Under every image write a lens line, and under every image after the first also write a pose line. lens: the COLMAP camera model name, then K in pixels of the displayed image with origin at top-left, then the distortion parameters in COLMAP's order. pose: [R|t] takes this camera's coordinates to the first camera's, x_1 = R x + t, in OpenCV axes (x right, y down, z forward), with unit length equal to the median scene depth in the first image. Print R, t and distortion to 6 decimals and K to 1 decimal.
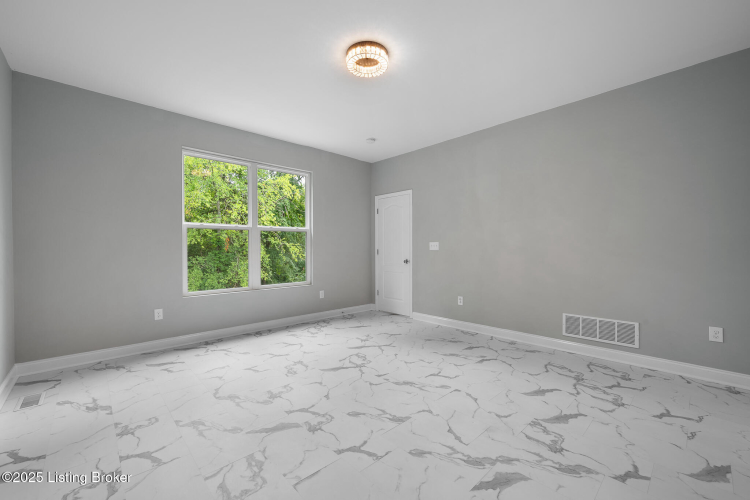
lens RADIAL K [[315.3, 0, 370.1], [0, 315.3, 247.2], [0, 0, 1]] dist [0.000272, 0.000221]
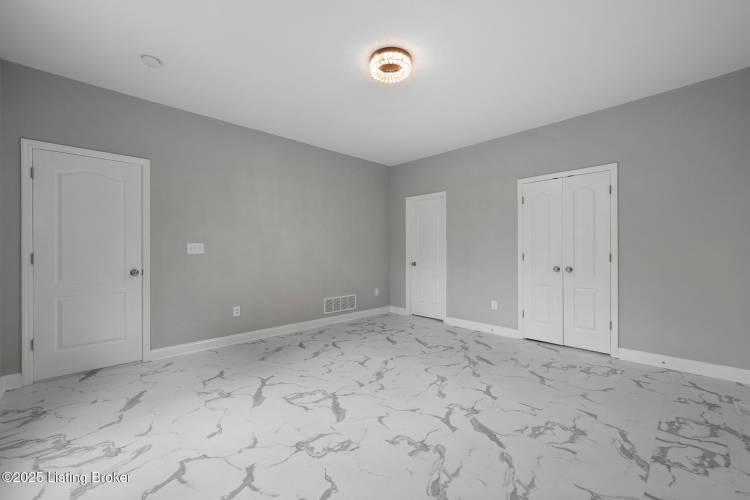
lens RADIAL K [[315.3, 0, 370.0], [0, 315.3, 253.4], [0, 0, 1]] dist [0.000272, 0.000221]
pose [[-0.040982, -0.003997, 0.999152, -0.853770], [-0.005234, 0.999979, 0.003786, 0.004483], [-0.999146, -0.005075, -0.041002, 0.938743]]
